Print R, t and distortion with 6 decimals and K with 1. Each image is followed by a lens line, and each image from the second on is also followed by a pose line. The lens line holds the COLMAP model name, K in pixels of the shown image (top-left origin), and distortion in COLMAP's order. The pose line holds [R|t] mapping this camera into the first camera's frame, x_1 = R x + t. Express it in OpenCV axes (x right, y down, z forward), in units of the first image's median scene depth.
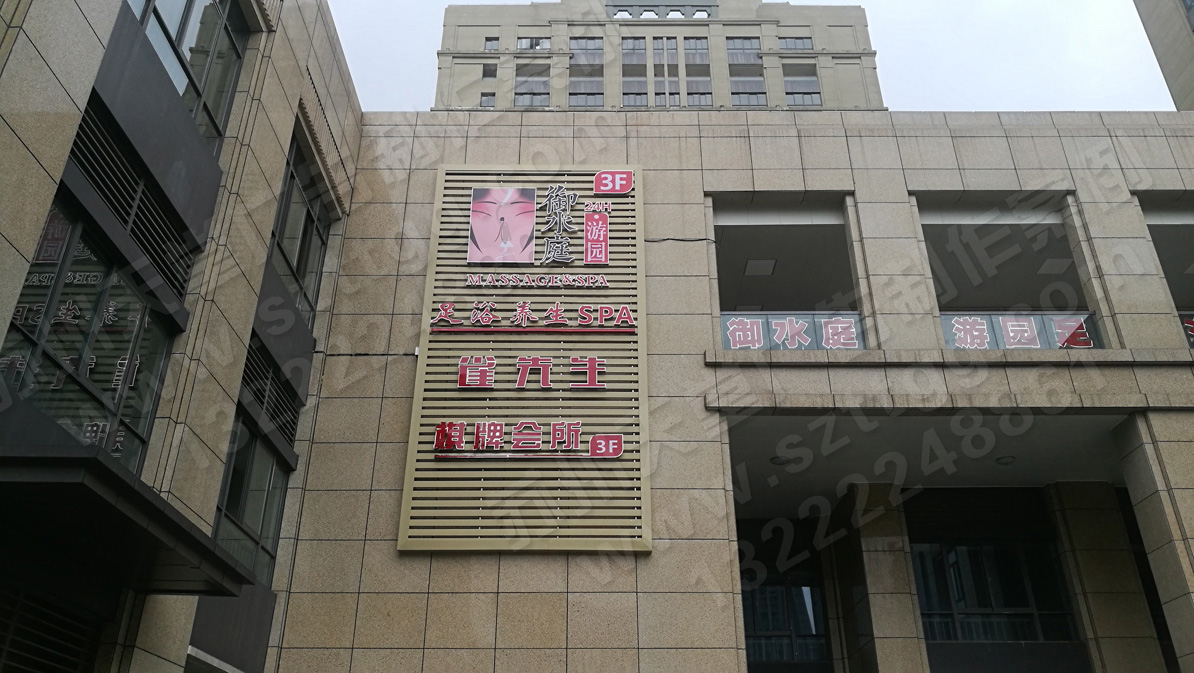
lens RADIAL K [[956.3, 0, 608.0], [0, 956.3, 293.9], [0, 0, 1]] dist [0.088121, -0.155099]
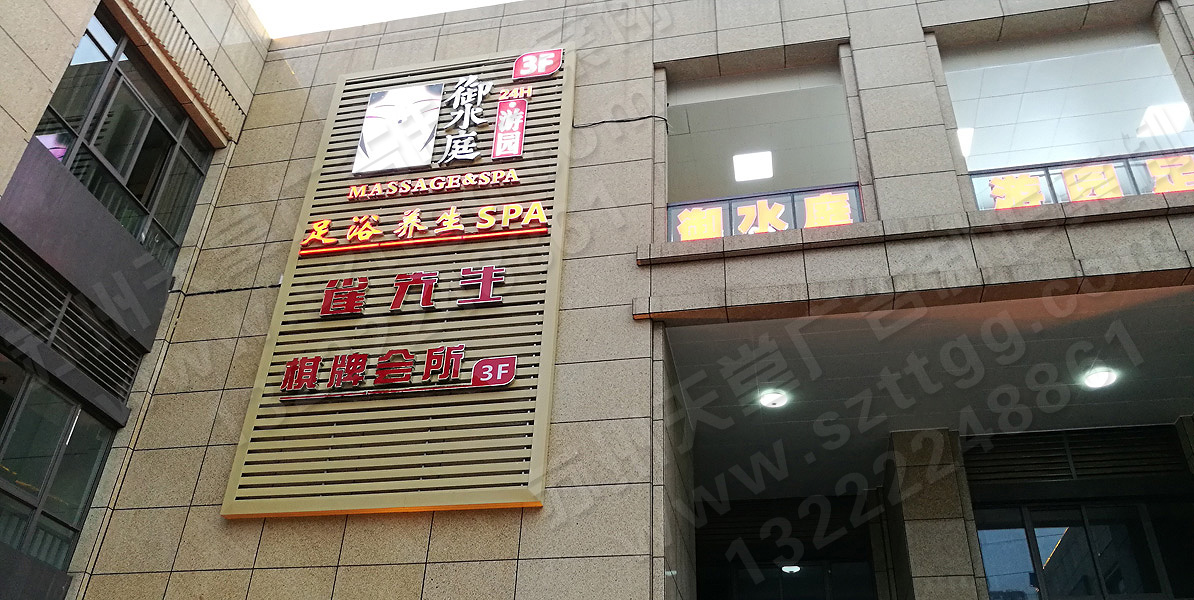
lens RADIAL K [[967.7, 0, 597.0], [0, 967.7, 300.0], [0, 0, 1]] dist [0.036060, -0.003167]
pose [[0.979063, -0.080328, -0.187037, 0.205662], [0.068046, 0.995139, -0.071193, 0.150262], [0.191847, 0.056975, 0.979770, 0.256070]]
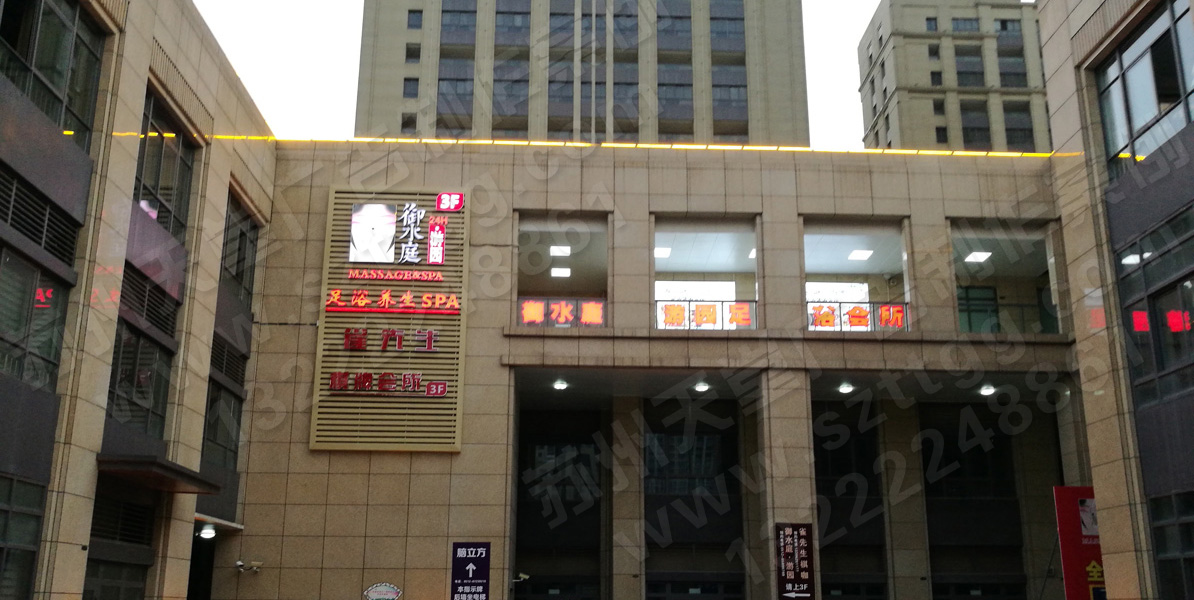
lens RADIAL K [[974.9, 0, 597.4], [0, 974.9, 363.7], [0, 0, 1]] dist [0.052691, -0.000086]
pose [[0.999556, 0.013214, 0.026704, 0.211489], [-0.020133, 0.960241, 0.278447, -0.326369], [-0.021963, -0.278861, 0.960080, -0.551267]]
